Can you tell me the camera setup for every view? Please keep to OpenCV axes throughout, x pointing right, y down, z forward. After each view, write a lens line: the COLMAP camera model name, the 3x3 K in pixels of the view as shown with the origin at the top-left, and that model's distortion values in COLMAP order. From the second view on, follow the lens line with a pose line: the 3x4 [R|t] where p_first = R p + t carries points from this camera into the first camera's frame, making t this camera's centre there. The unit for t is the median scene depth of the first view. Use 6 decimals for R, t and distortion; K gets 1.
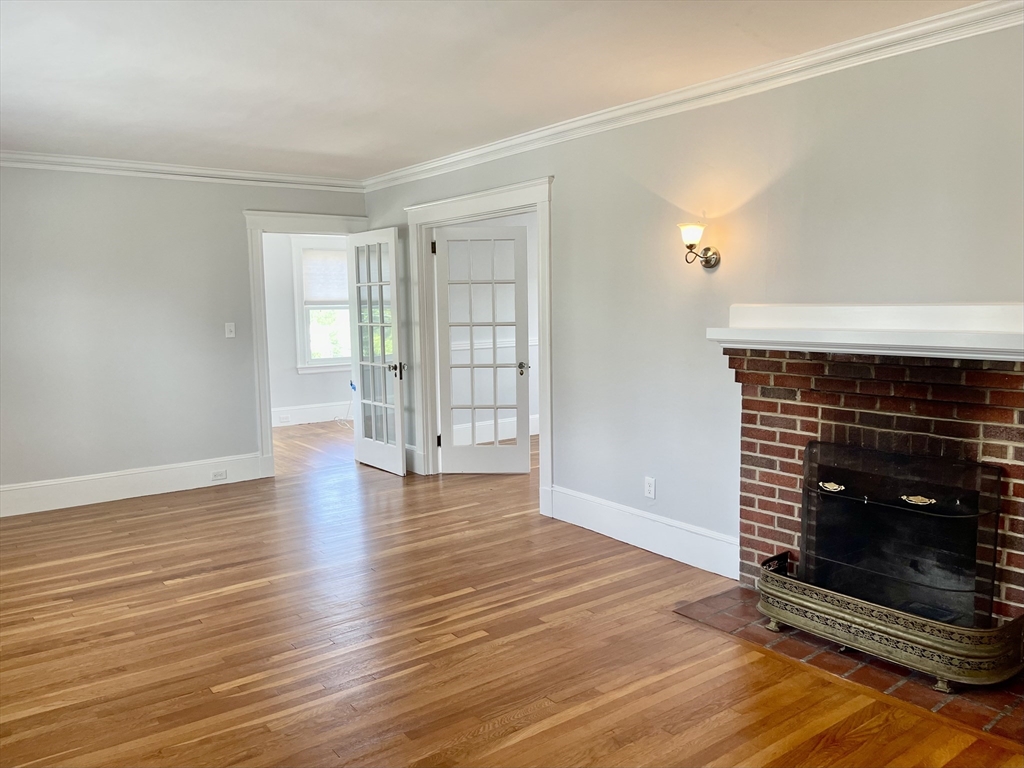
lens RADIAL K [[775.3, 0, 493.8], [0, 775.3, 401.2], [0, 0, 1]] dist [-0.039945, -0.002883]
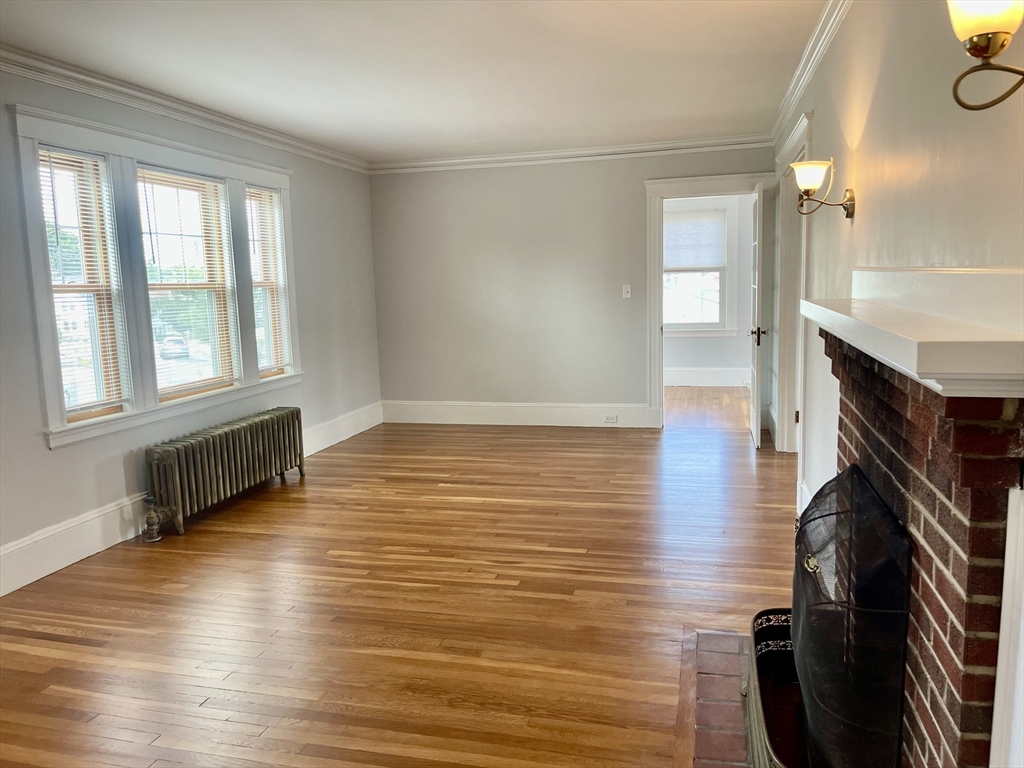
lens RADIAL K [[764.3, 0, 512.0], [0, 764.3, 384.0], [0, 0, 1]] dist [-0.081426, -0.000952]
pose [[0.630108, 0.113898, -0.768109, 0.492946], [-0.079994, 0.993442, 0.081690, -0.039281], [0.772376, 0.009971, 0.635087, 0.207767]]
